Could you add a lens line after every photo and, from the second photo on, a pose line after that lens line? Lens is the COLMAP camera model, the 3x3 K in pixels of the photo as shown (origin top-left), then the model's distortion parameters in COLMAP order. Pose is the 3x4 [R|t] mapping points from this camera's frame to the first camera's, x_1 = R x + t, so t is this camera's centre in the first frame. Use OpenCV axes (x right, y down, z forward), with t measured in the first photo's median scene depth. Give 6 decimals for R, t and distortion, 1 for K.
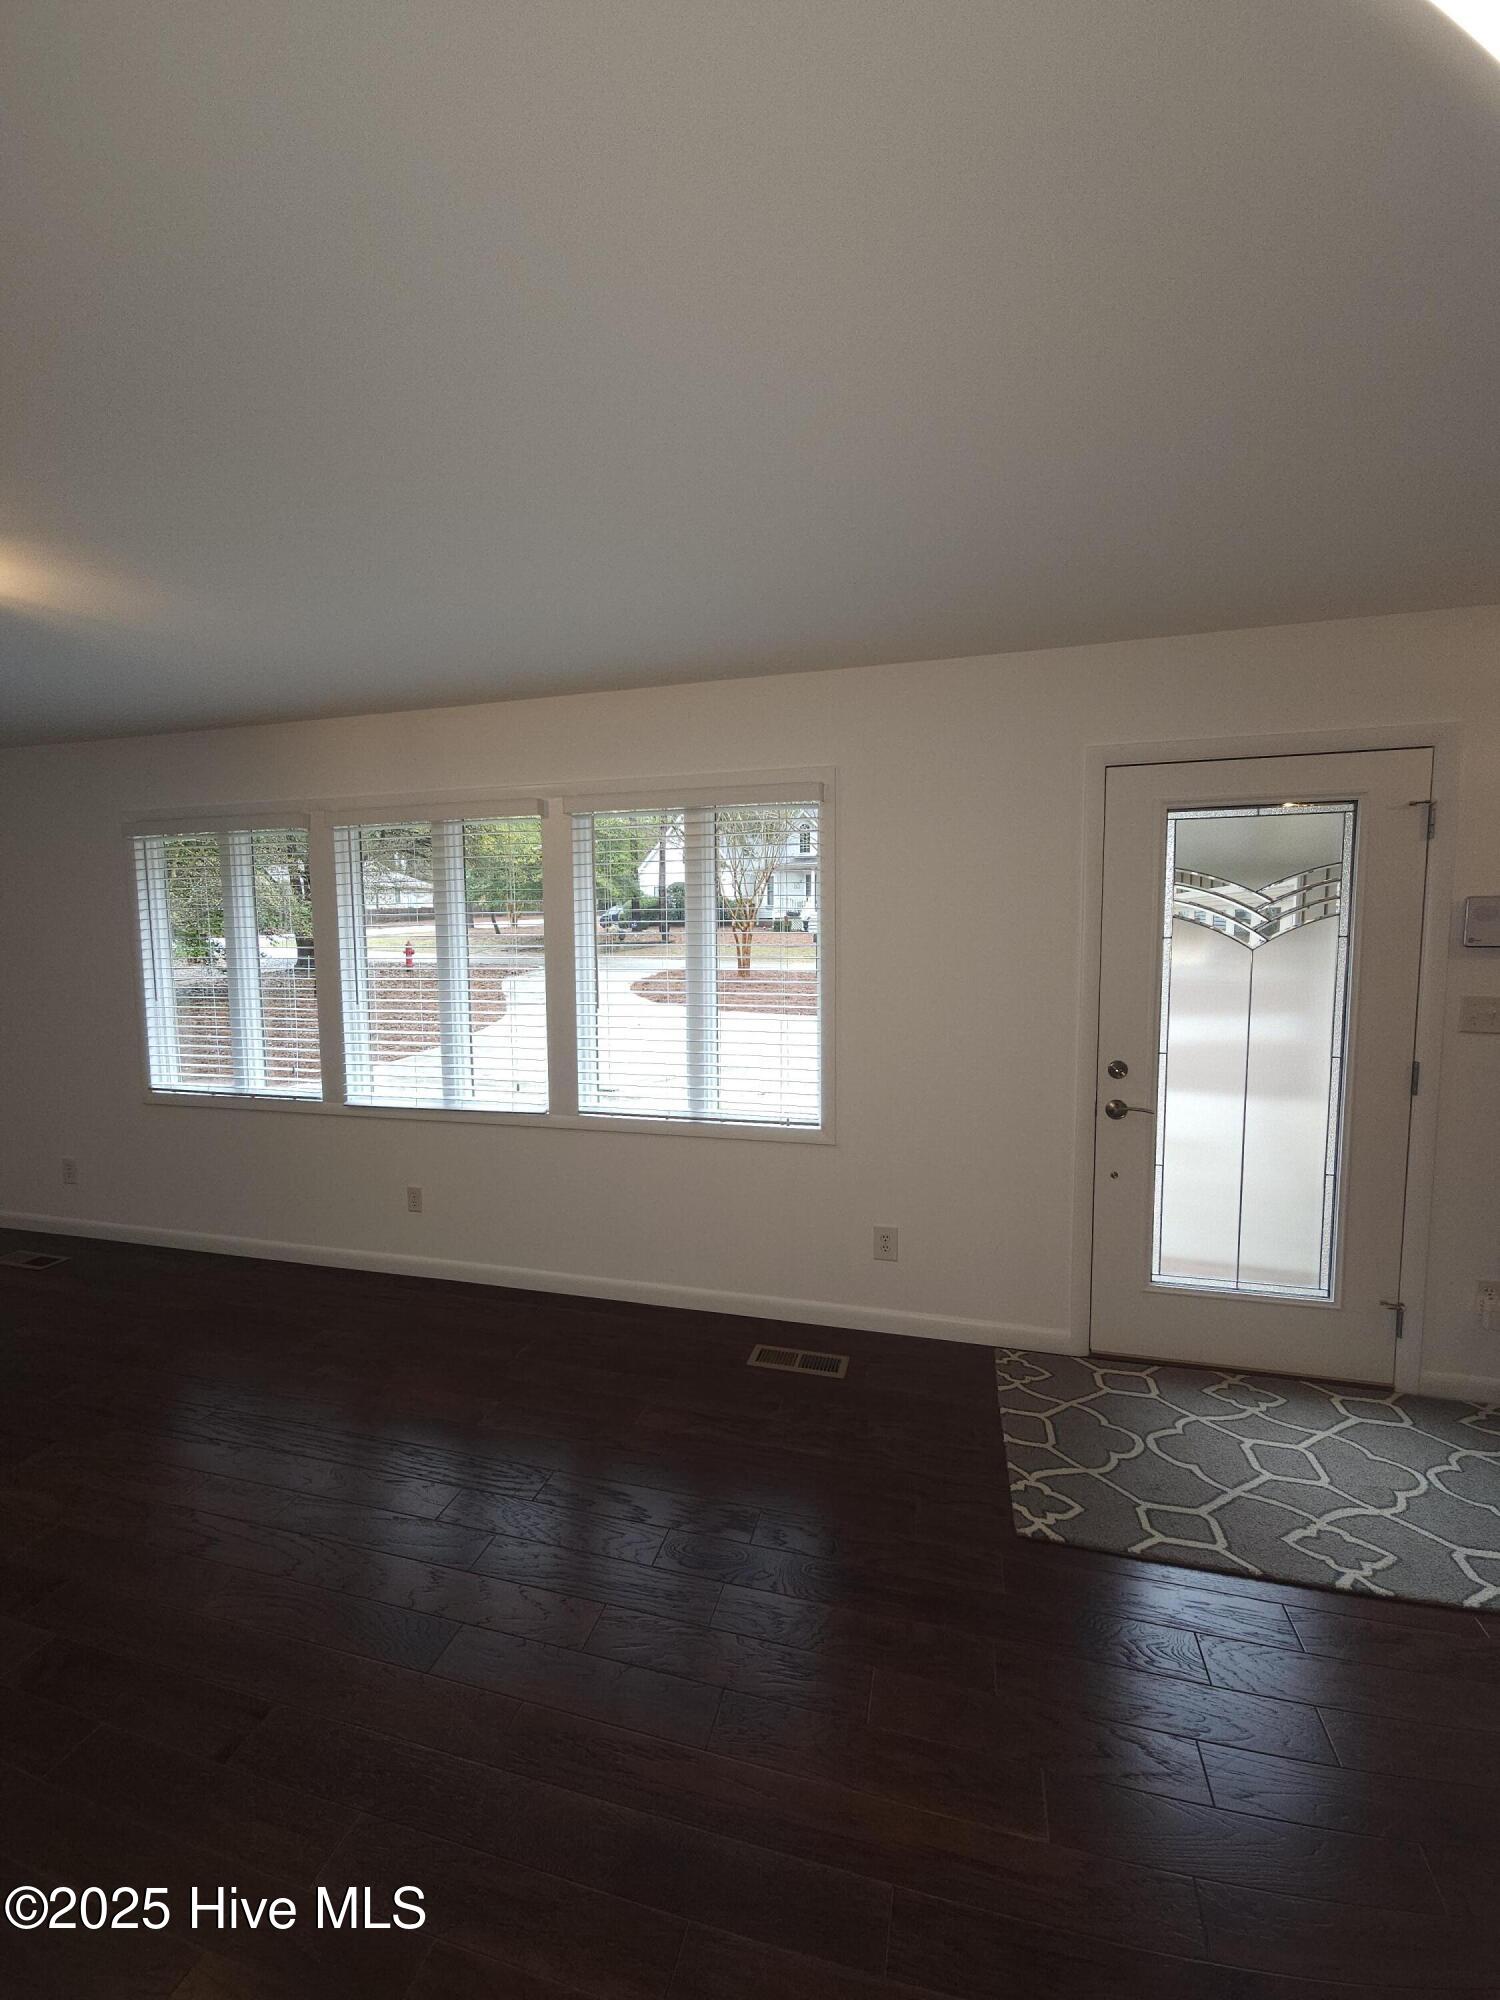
lens RADIAL K [[813.9, 0, 739.4], [0, 813.9, 1002.1], [0, 0, 1]] dist [0.006514, -0.004708]
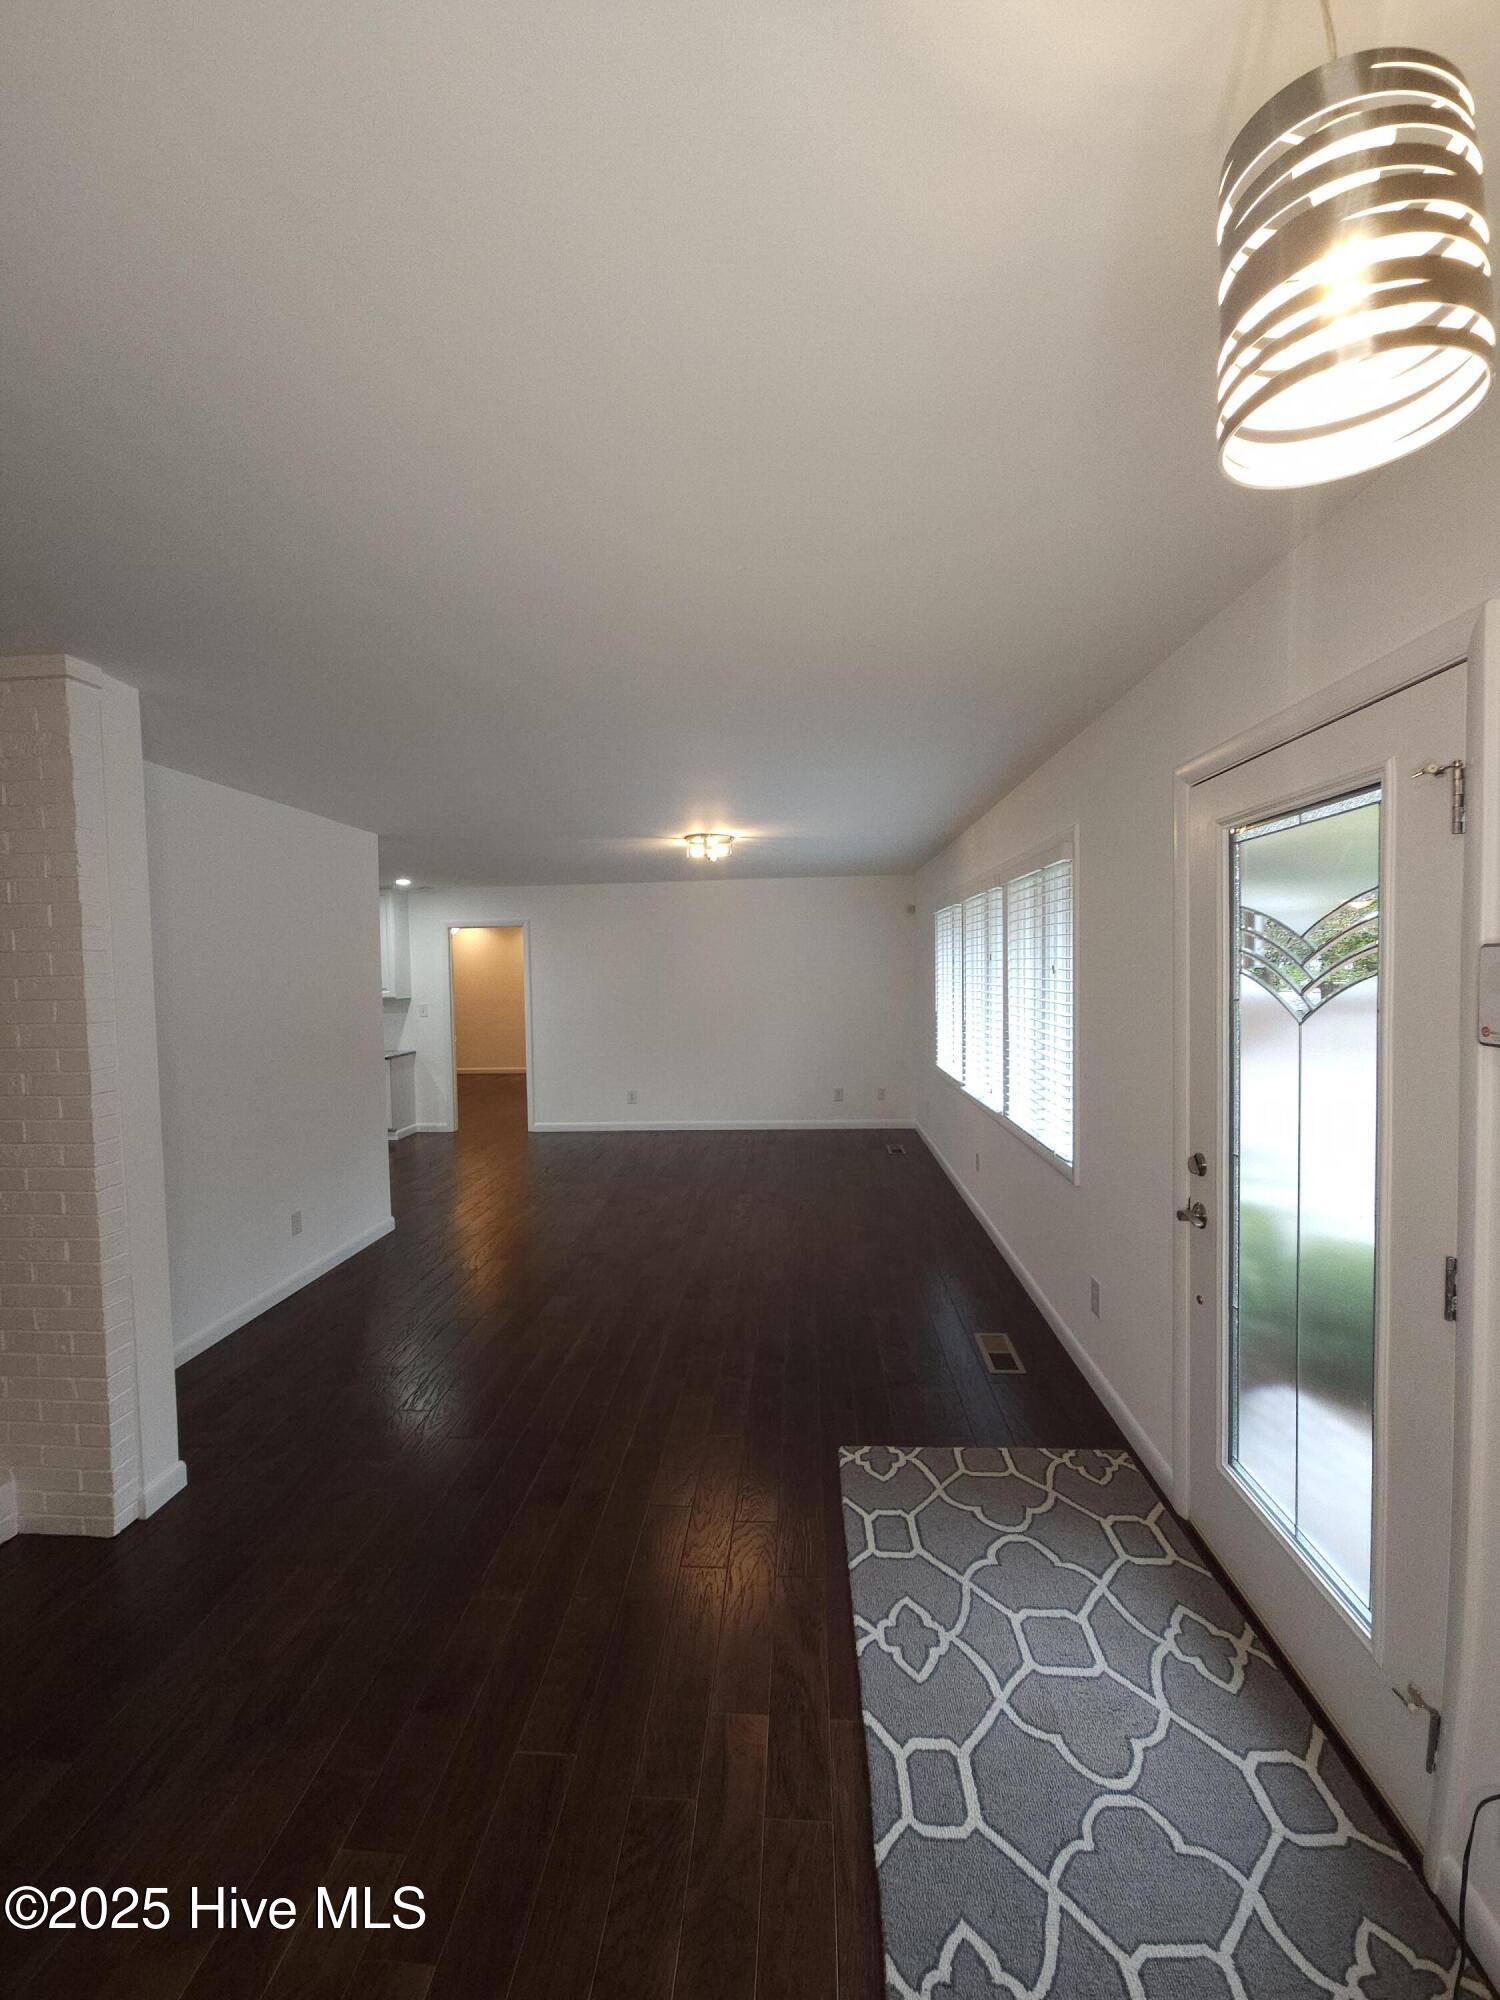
lens RADIAL K [[813.9, 0, 737.2], [0, 813.9, 1005.3], [0, 0, 1]] dist [0.006514, -0.004708]
pose [[0.177560, 0.049336, -0.982873, 1.640671], [-0.073412, 0.996624, 0.036764, -0.095694], [0.981368, 0.065627, 0.180582, 0.585445]]
